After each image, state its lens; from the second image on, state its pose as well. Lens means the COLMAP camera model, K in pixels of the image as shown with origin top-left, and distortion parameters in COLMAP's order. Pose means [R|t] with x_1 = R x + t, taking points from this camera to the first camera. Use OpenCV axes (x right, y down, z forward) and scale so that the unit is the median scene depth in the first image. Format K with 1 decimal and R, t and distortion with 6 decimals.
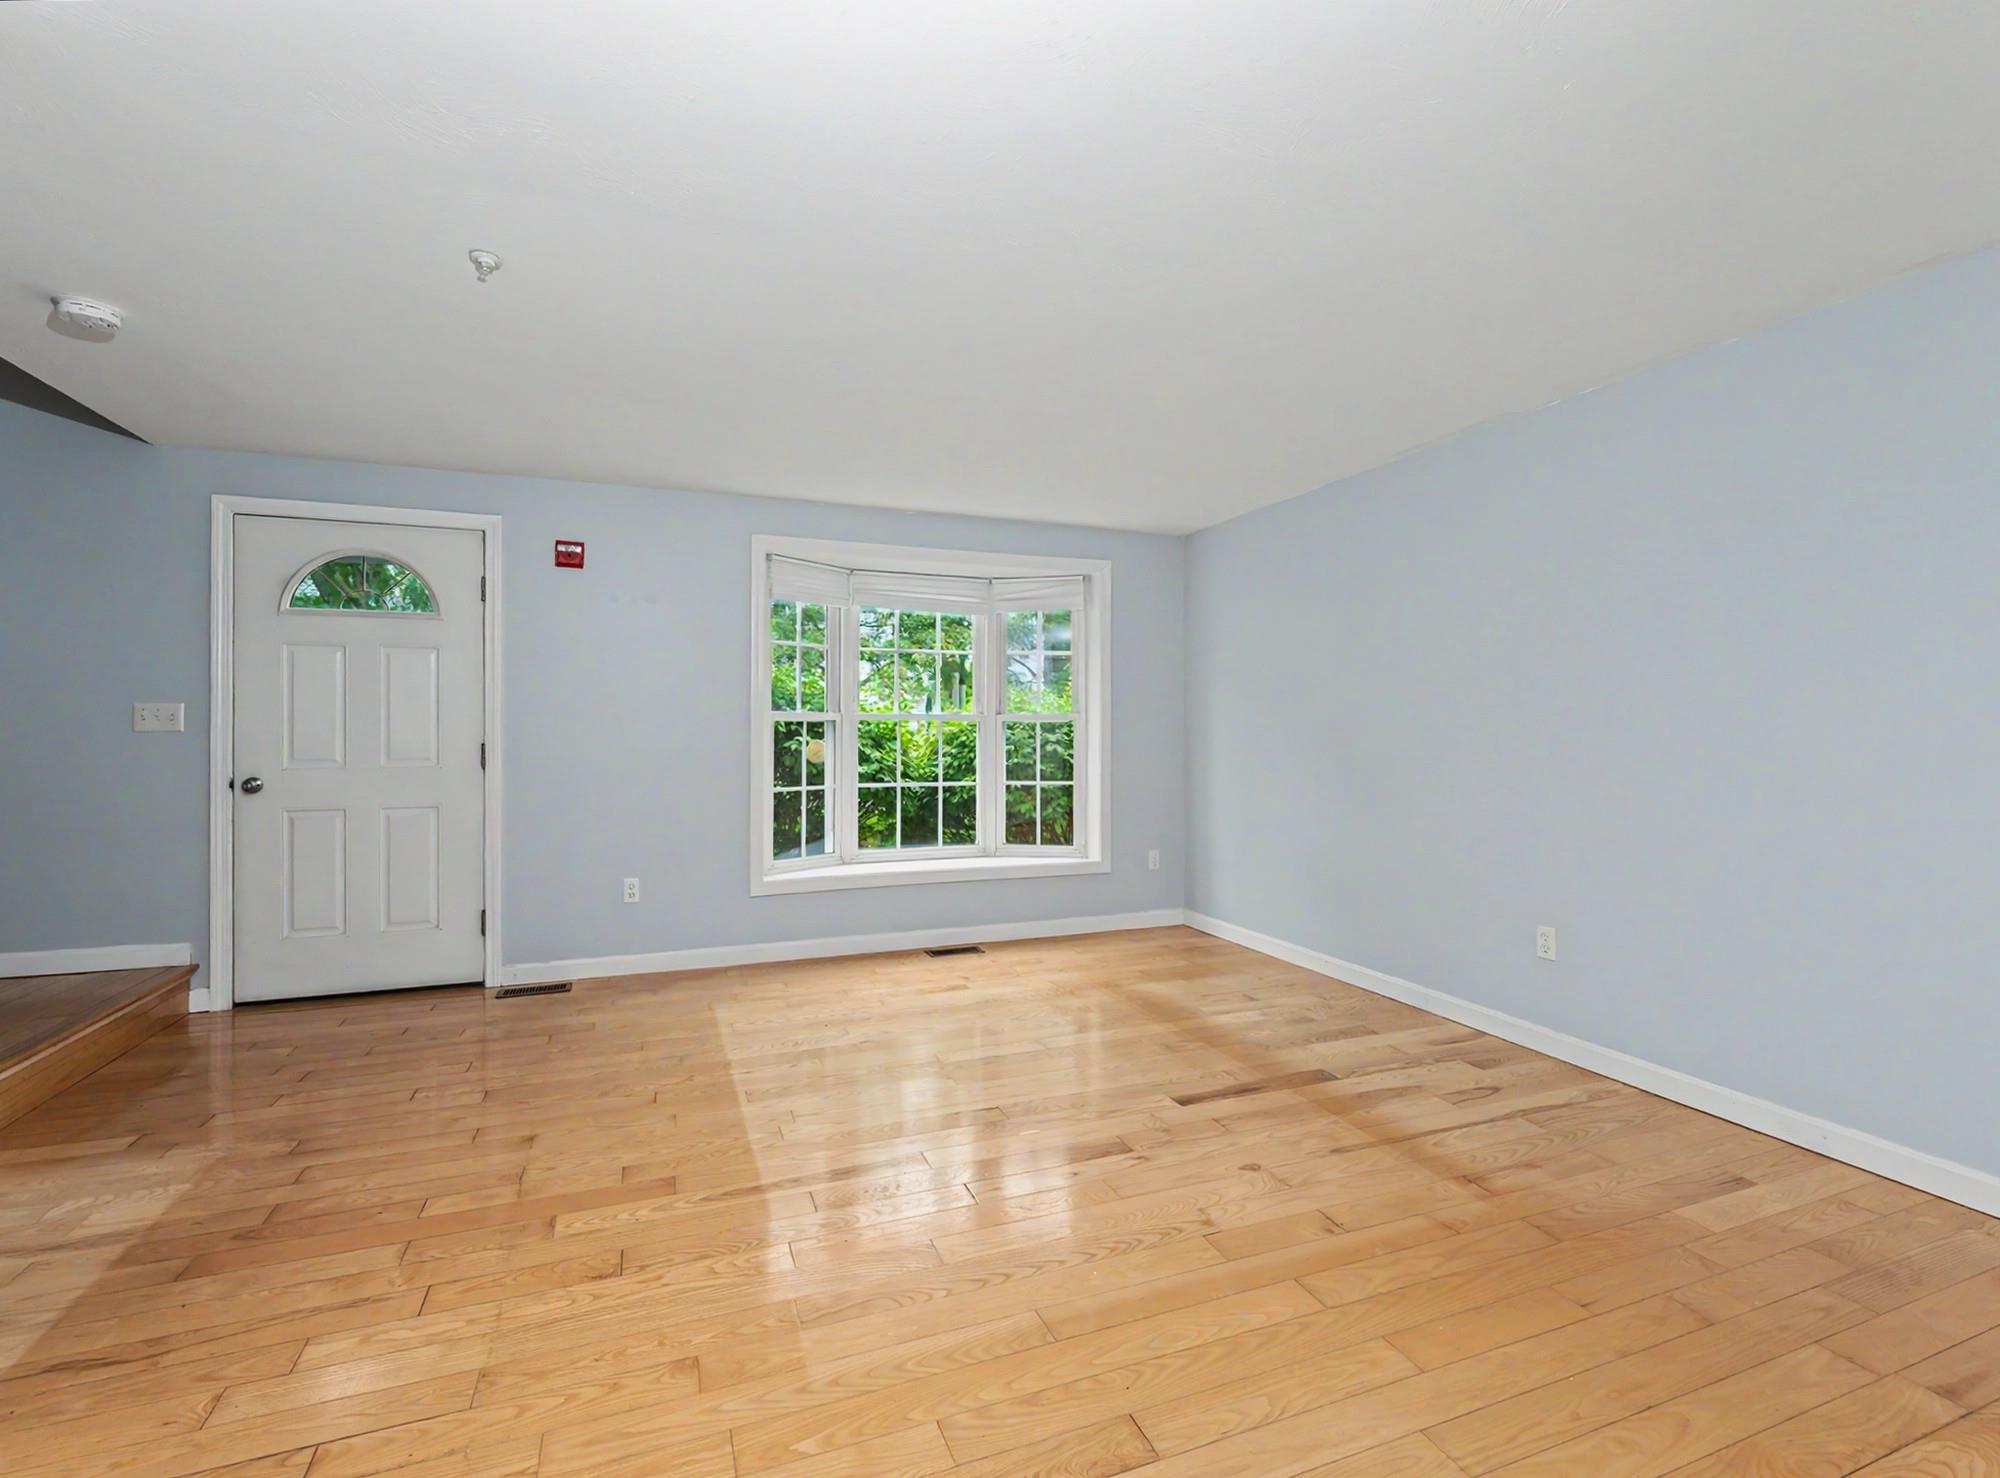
lens RADIAL K [[904.9, 0, 999.5], [0, 904.9, 736.7], [0, 0, 1]] dist [0.001327, 0.000073]
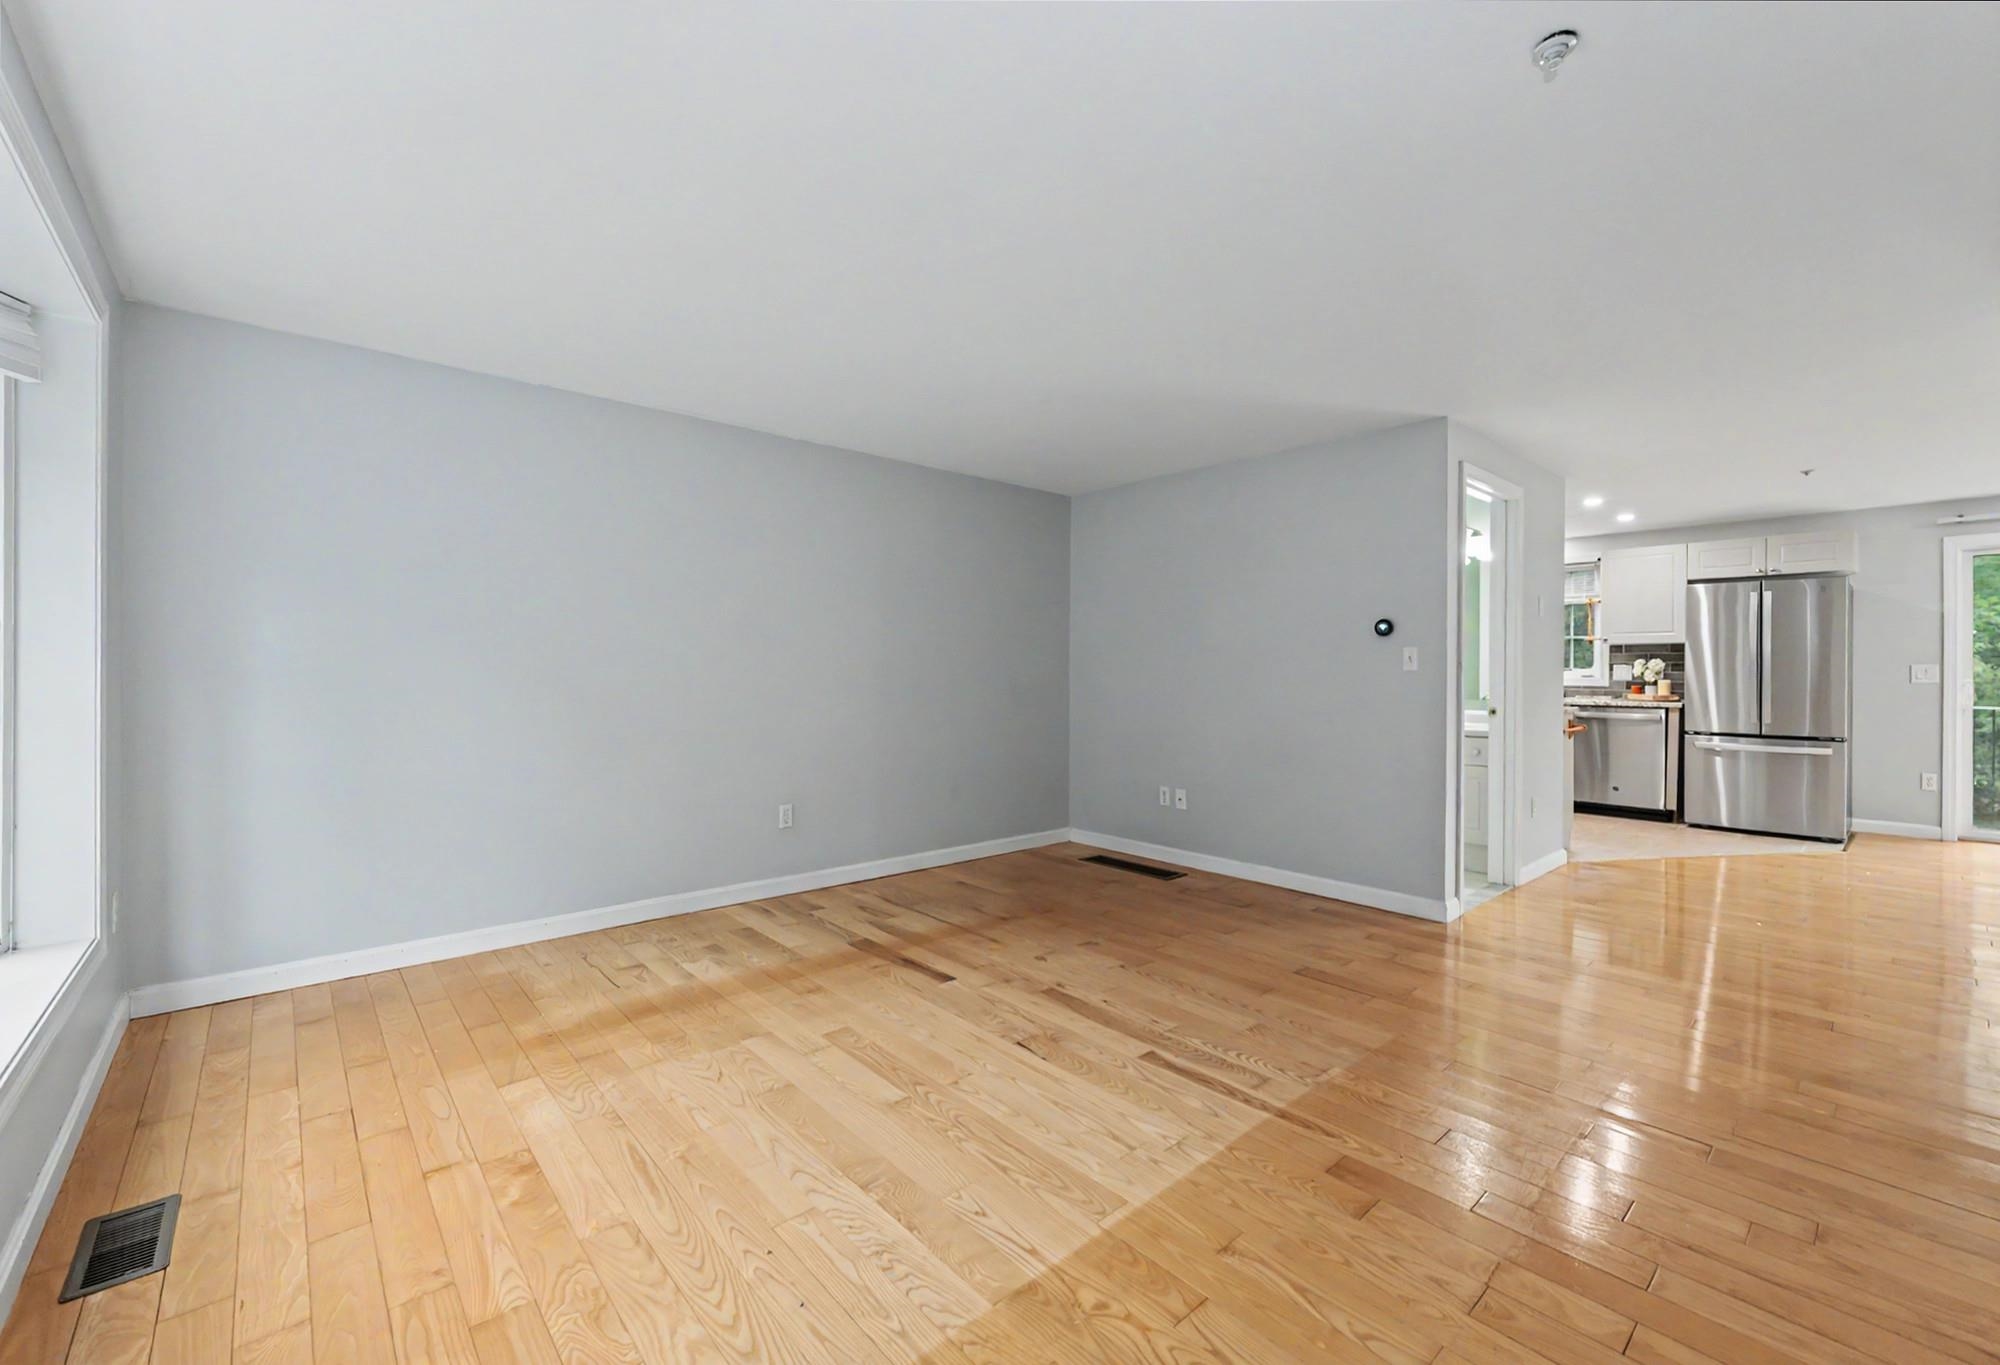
lens RADIAL K [[826.2, 0, 996.5], [0, 826.2, 672.5], [0, 0, 1]] dist [-0.001143, 0.000024]
pose [[-0.344896, -0.001650, 0.938639, -0.774580], [0.000537, 0.999998, 0.001955, 0.000246], [-0.938641, 0.001178, -0.344894, 1.221176]]
